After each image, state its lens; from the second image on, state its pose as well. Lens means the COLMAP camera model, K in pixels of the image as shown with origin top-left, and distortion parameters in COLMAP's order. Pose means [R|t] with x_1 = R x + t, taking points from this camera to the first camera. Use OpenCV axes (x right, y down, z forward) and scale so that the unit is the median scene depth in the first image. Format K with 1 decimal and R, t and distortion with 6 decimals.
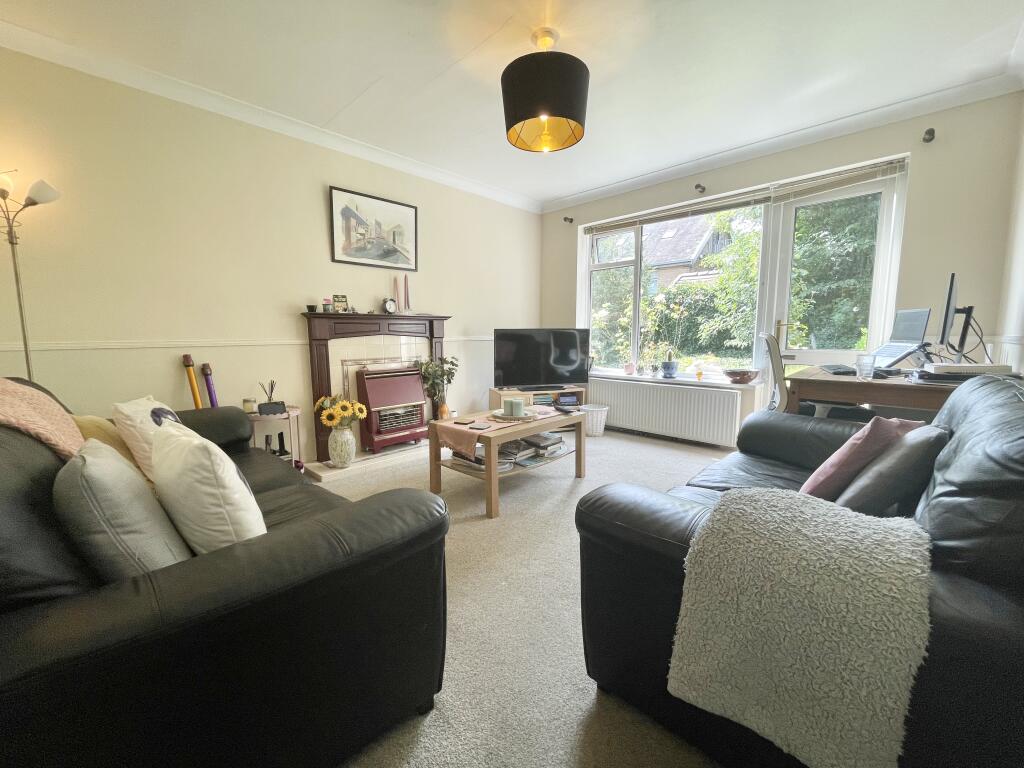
lens RADIAL K [[412.6, 0, 512.0], [0, 412.6, 384.0], [0, 0, 1]] dist [-0.002093, -0.000493]
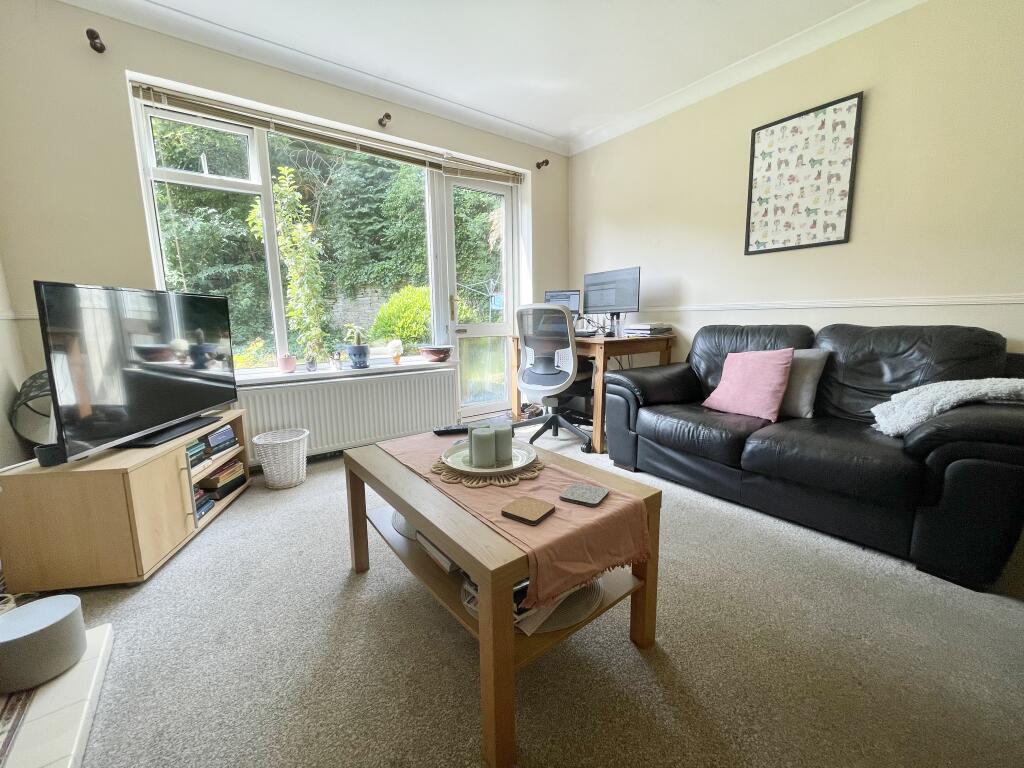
lens RADIAL K [[412.6, 0, 512.0], [0, 412.6, 384.0], [0, 0, 1]] dist [-0.002093, -0.000493]
pose [[0.174708, -0.153296, 0.972614, -0.306569], [0.123856, 0.983381, 0.132745, -0.051785], [-0.976799, 0.097272, 0.190791, 0.608704]]
